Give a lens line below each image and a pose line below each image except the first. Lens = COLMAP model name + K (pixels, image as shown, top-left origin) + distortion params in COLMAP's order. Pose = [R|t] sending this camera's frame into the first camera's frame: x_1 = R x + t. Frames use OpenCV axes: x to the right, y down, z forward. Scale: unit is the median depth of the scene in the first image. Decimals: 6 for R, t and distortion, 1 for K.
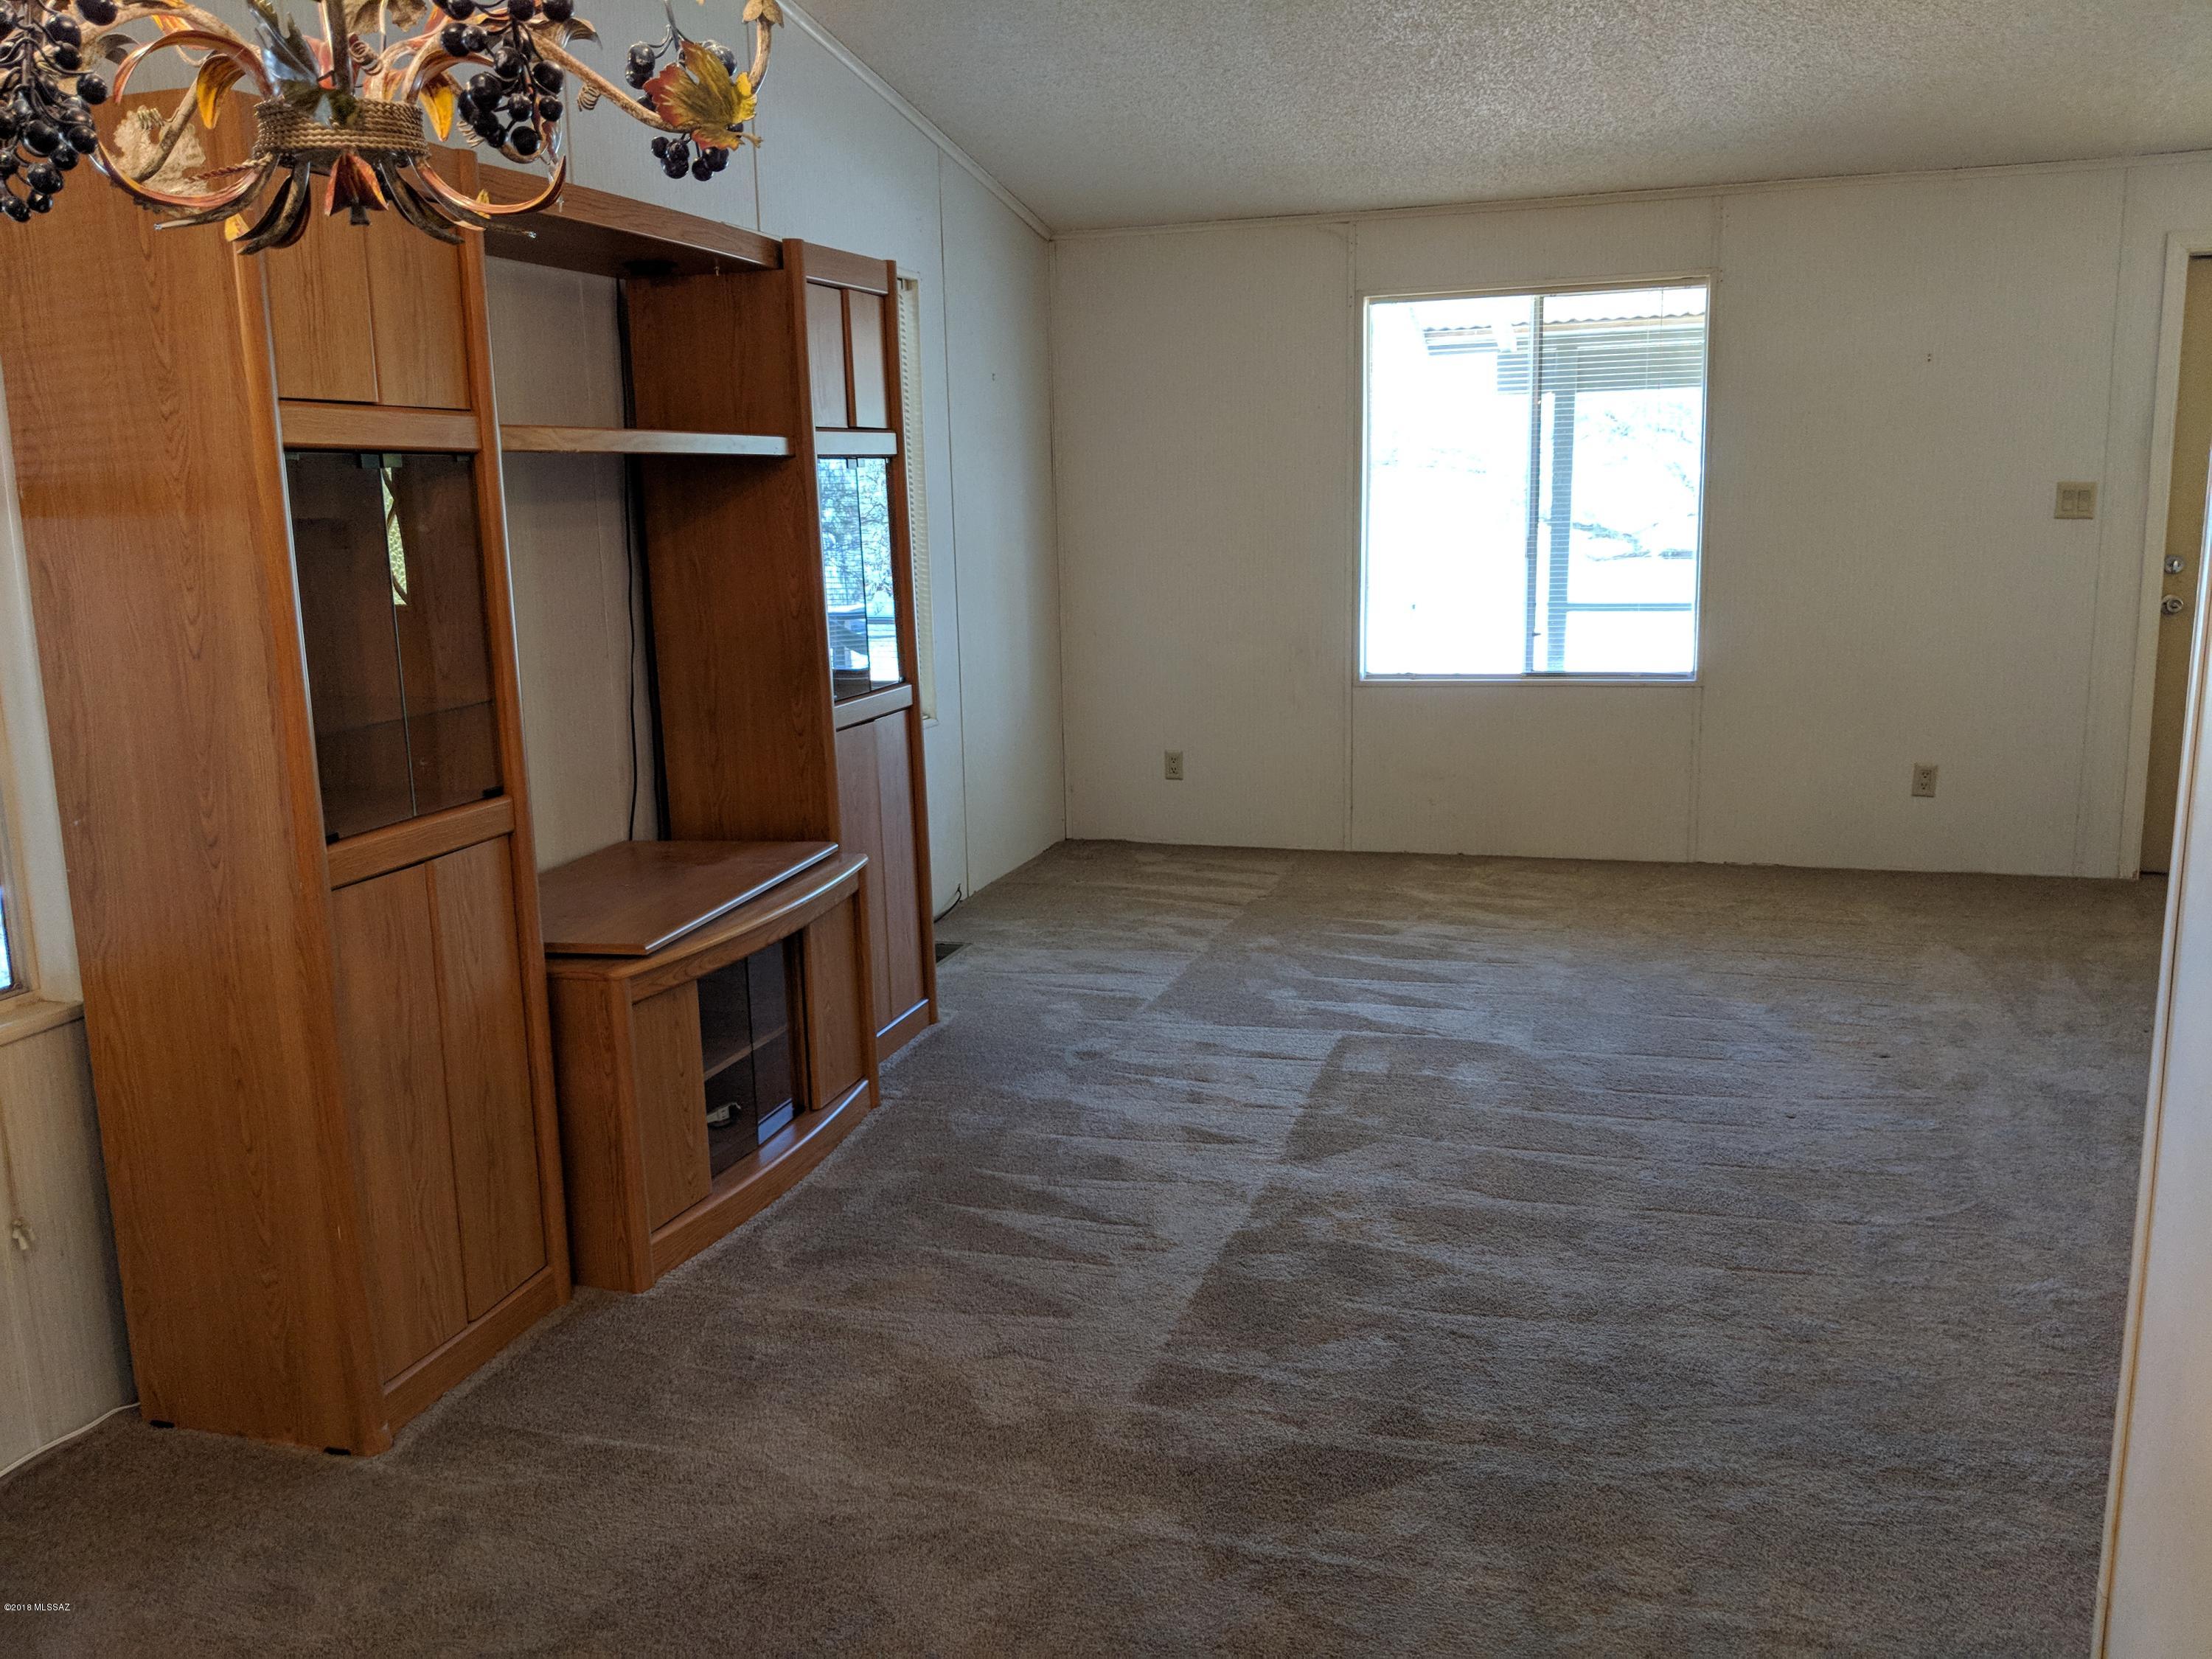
lens RADIAL K [[1762.0, 0, 1106.0], [0, 1762.0, 829.5], [0, 0, 1]] dist [-0.033930, -0.002504]
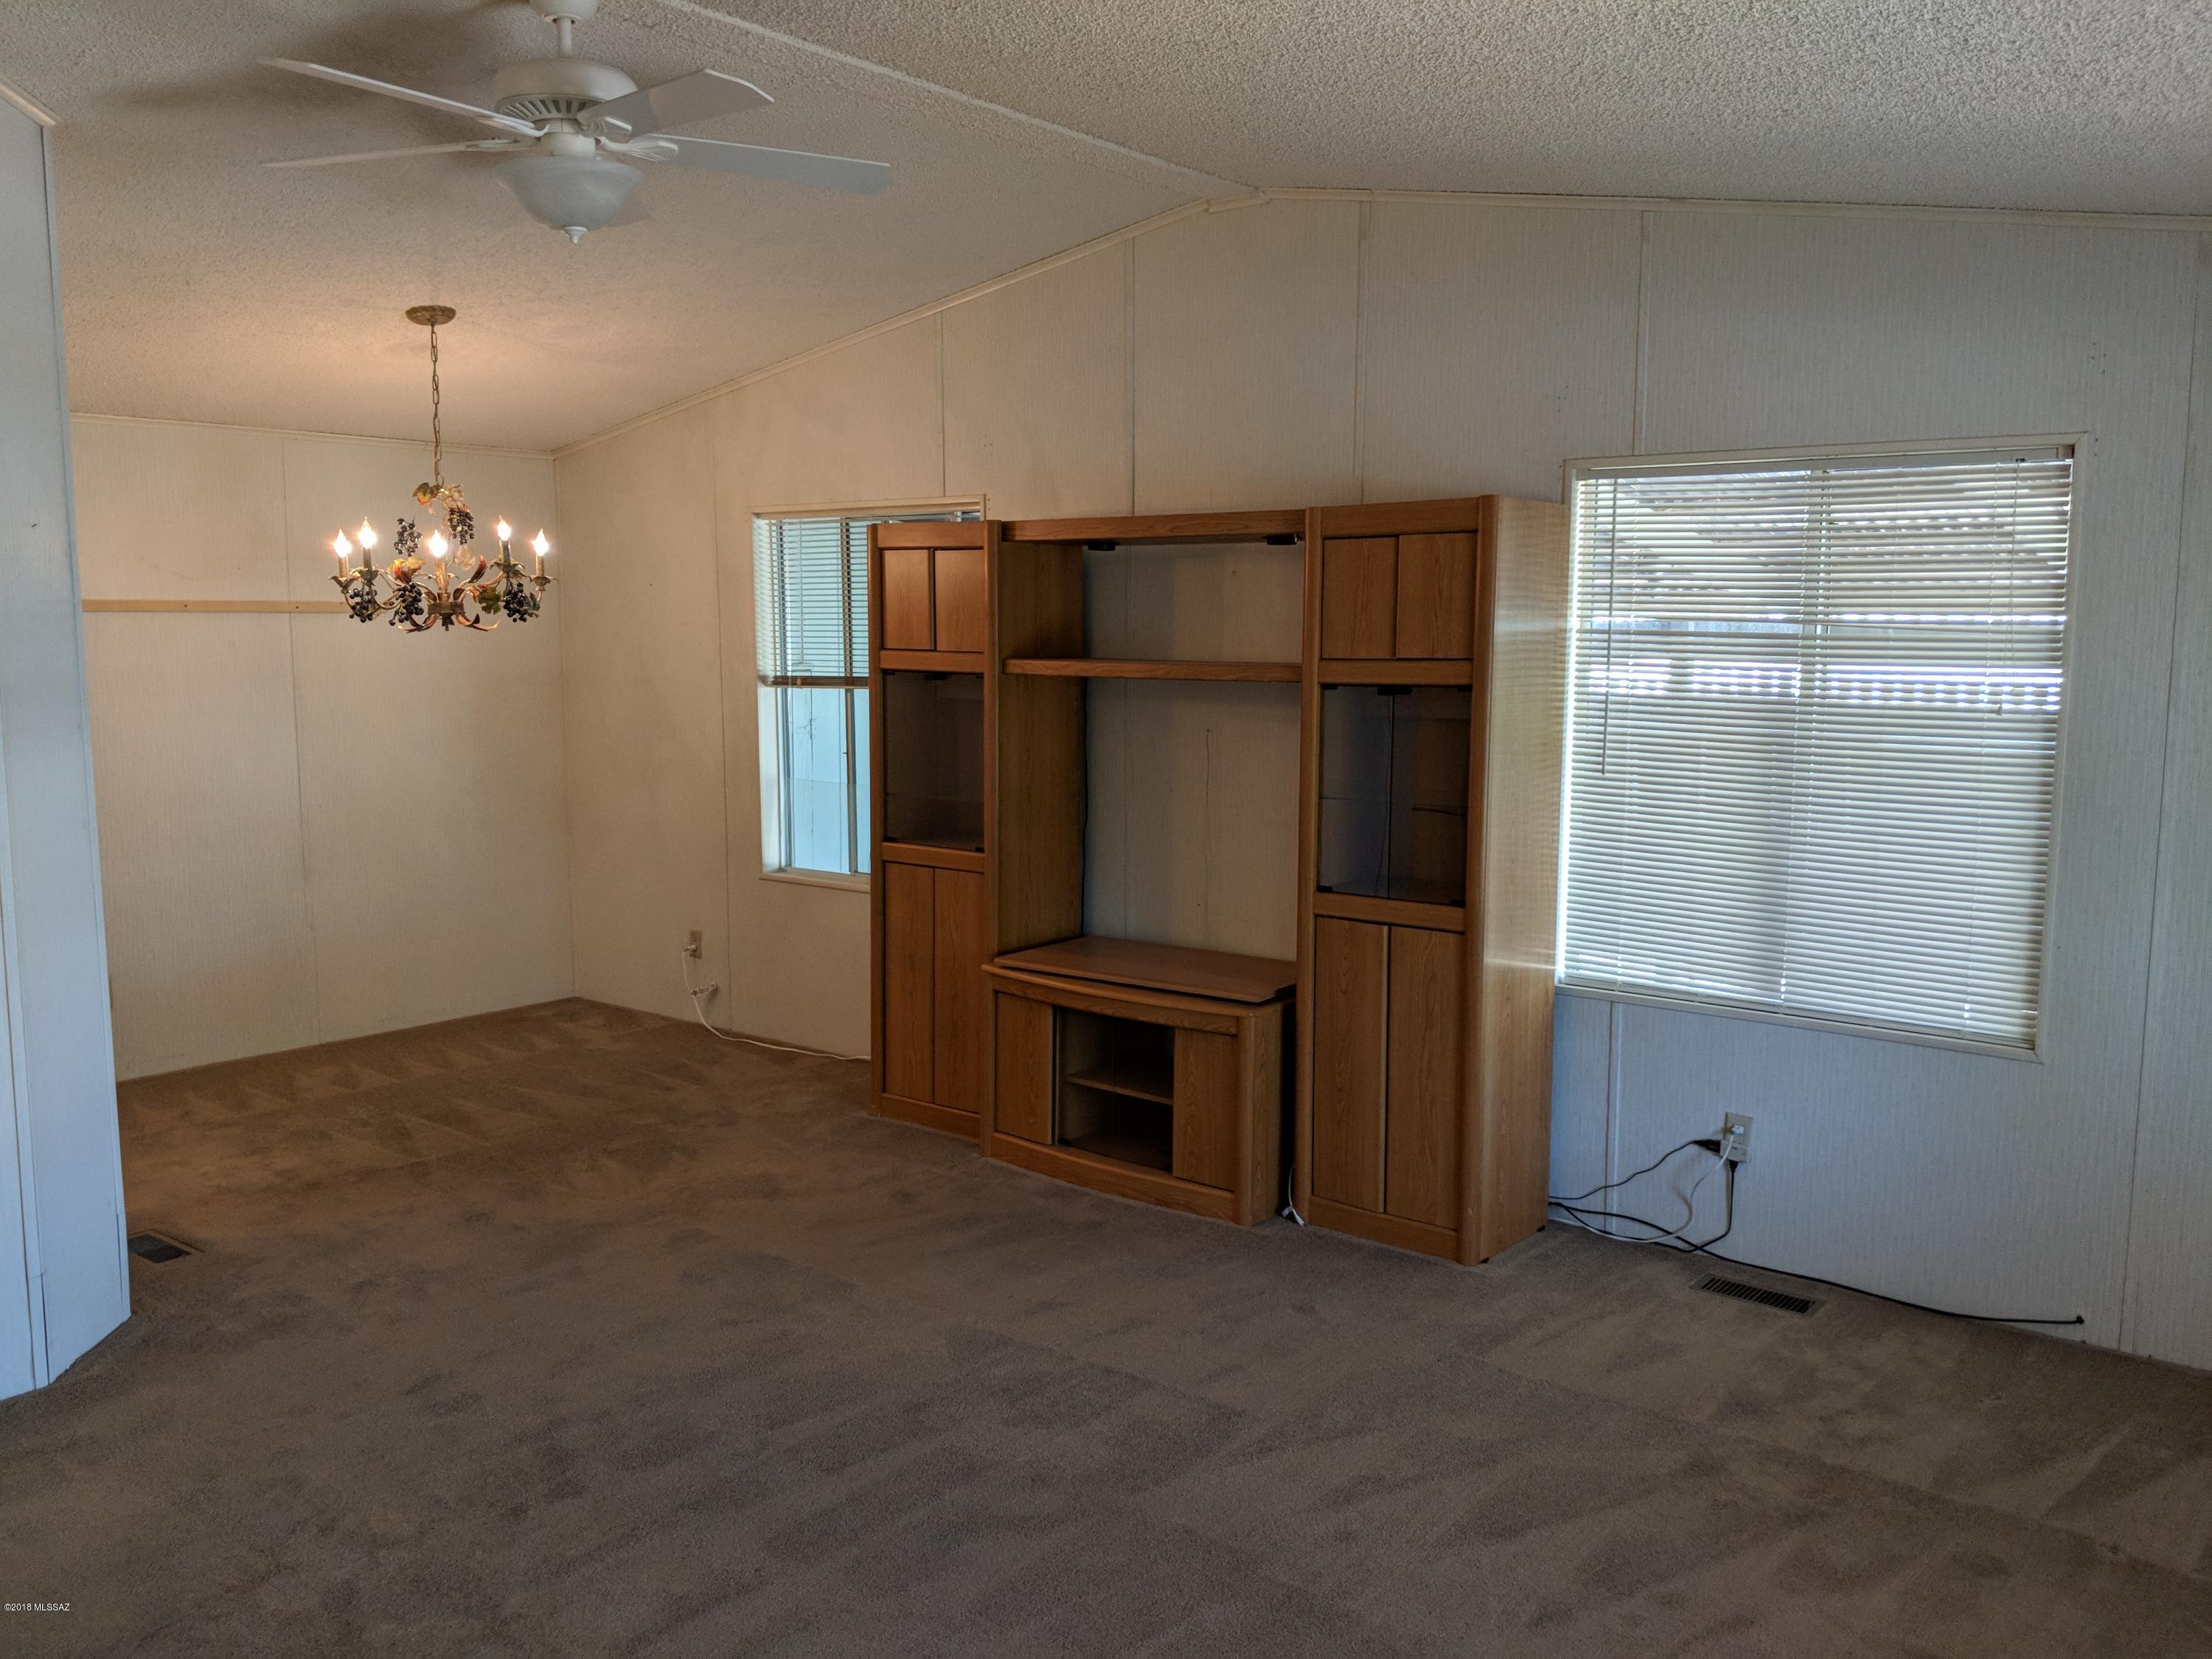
lens RADIAL K [[1762.0, 0, 1106.0], [0, 1762.0, 829.5], [0, 0, 1]] dist [-0.033930, -0.002504]
pose [[-0.367324, 0.142930, -0.919045, 0.883456], [-0.171288, 0.960825, 0.217888, -0.316020], [0.914185, 0.237457, -0.328452, 1.155940]]
